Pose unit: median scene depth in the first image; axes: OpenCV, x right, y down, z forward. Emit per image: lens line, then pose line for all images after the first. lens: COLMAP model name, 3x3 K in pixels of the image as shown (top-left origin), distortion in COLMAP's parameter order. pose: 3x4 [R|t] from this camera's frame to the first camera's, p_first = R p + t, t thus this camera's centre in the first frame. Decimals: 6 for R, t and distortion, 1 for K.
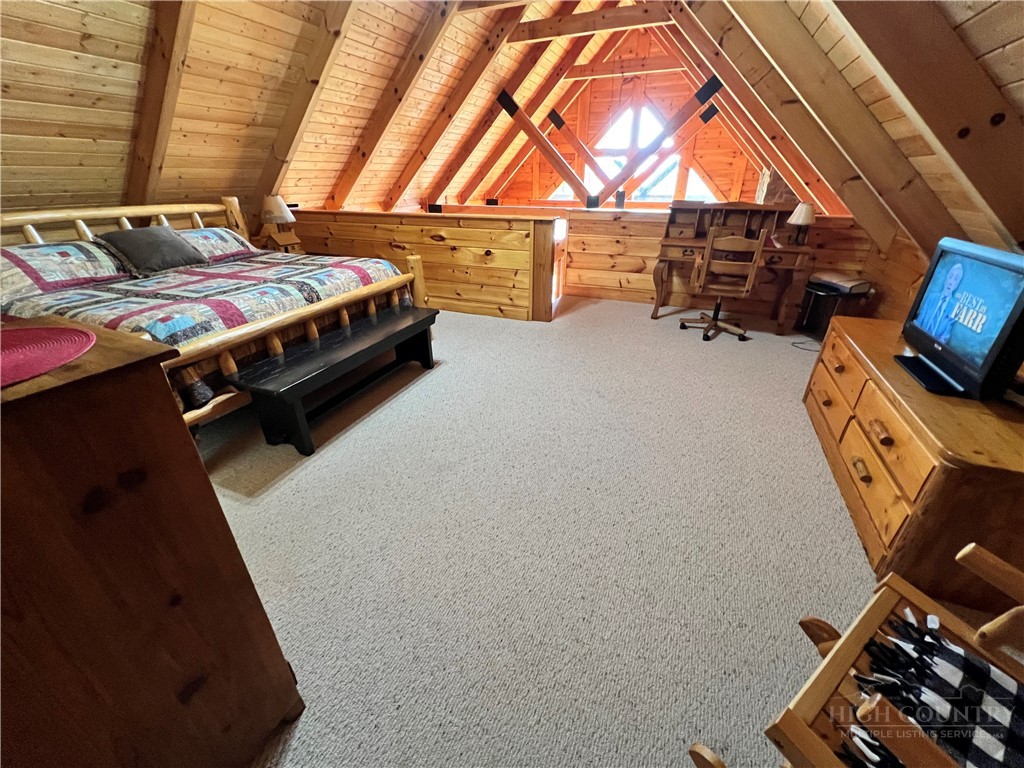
lens RADIAL K [[408.7, 0, 512.0], [0, 408.7, 385.2], [0, 0, 1]] dist [-0.002005, -0.000248]
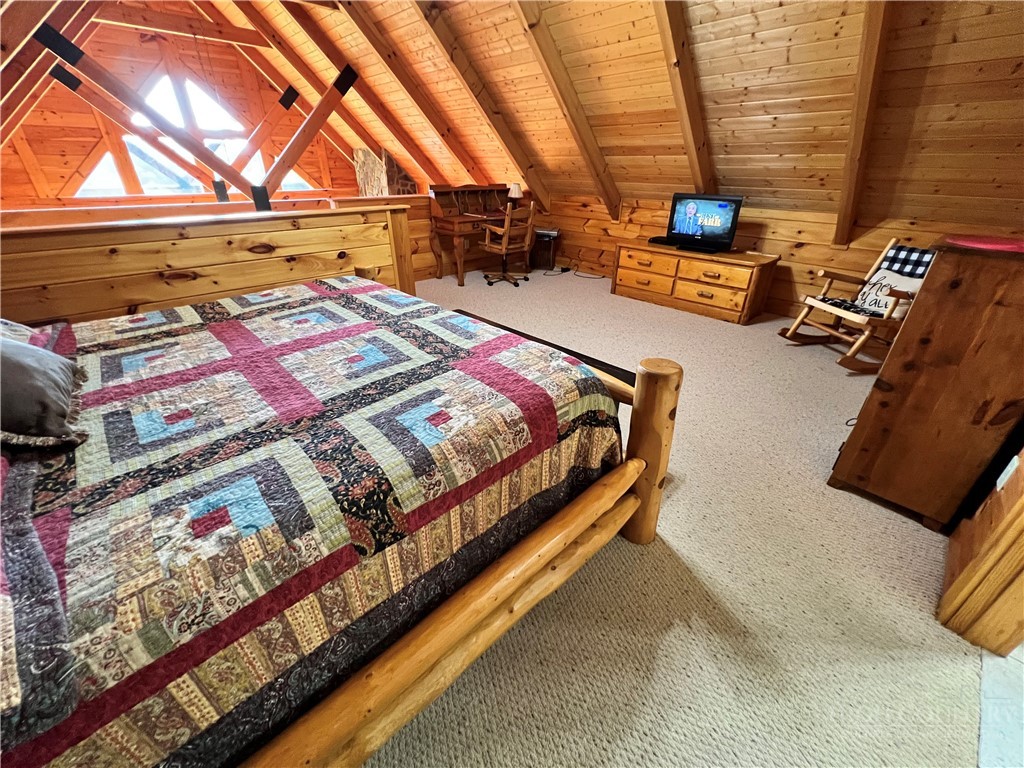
lens RADIAL K [[408.7, 0, 511.6], [0, 408.7, 380.2], [0, 0, 1]] dist [-0.002005, -0.000248]
pose [[0.399744, -0.421251, 0.814096, -0.637917], [0.408774, 0.876864, 0.253010, -0.155041], [-0.820432, 0.231642, 0.522717, 0.313502]]
